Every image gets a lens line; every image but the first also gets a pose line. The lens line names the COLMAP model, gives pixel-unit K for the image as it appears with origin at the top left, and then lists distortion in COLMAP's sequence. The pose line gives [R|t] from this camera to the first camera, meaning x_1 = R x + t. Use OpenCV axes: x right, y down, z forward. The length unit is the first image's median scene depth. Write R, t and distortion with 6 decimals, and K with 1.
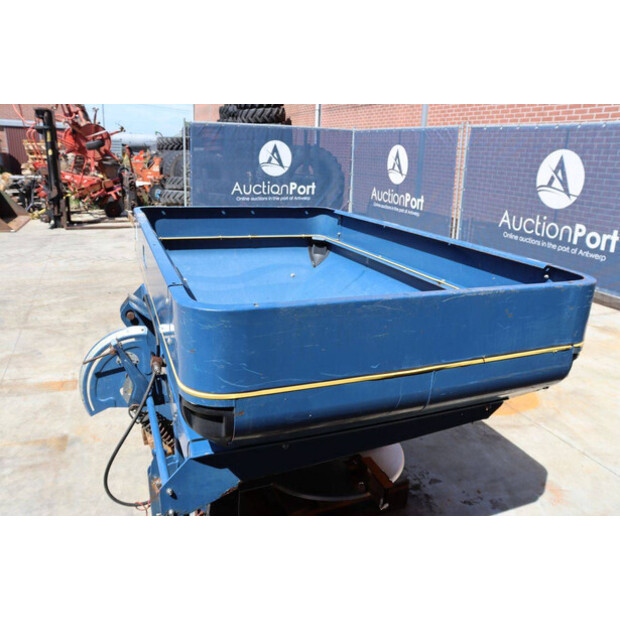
lens RADIAL K [[505.1, 0, 311.9], [0, 505.1, 312.3], [0, 0, 1]] dist [-0.142702, 0.102541]
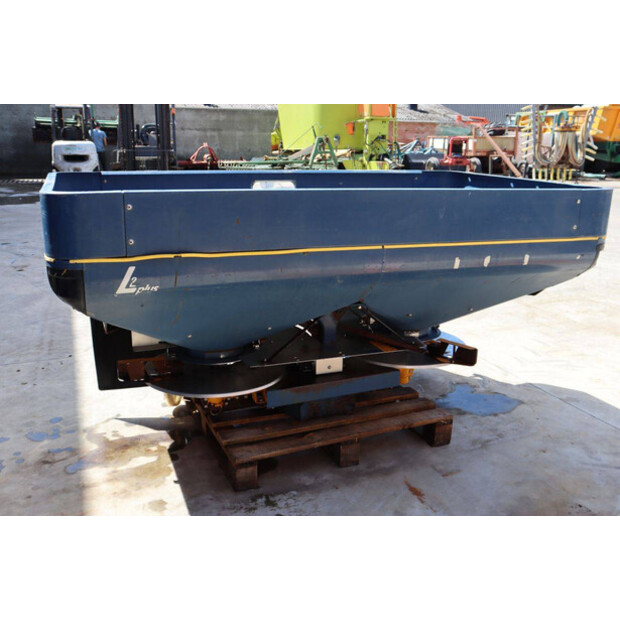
lens RADIAL K [[606.6, 0, 308.7], [0, 606.6, 321.1], [0, 0, 1]] dist [-0.050315, 0.000000]
pose [[-0.010094, 0.246583, -0.969069, 0.825173], [-0.307432, 0.921414, 0.237659, -0.125721], [0.951517, 0.300322, 0.066507, 0.694878]]
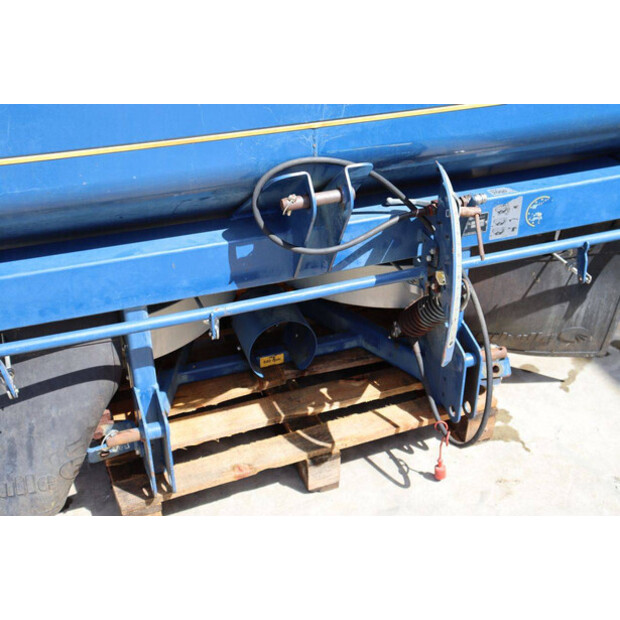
lens RADIAL K [[824.0, 0, 314.4], [0, 824.0, 306.7], [0, 0, 1]] dist [0.073877, 0.000000]
pose [[0.030842, -0.564480, 0.824870, -0.720666], [0.293567, 0.793981, 0.532365, -0.231330], [-0.955441, 0.225735, 0.190201, 0.573992]]
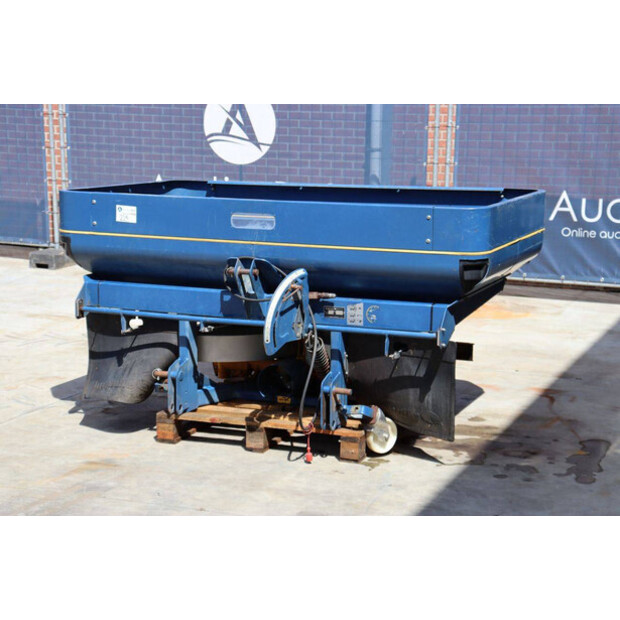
lens RADIAL K [[1282.4, 0, 319.0], [0, 1282.4, 312.1], [0, 0, 1]] dist [0.355992, 0.000000]
pose [[0.696871, -0.150986, 0.701123, -1.503158], [0.230012, 0.973001, -0.019082, 0.119282], [-0.679312, 0.174564, 0.712785, -0.763023]]
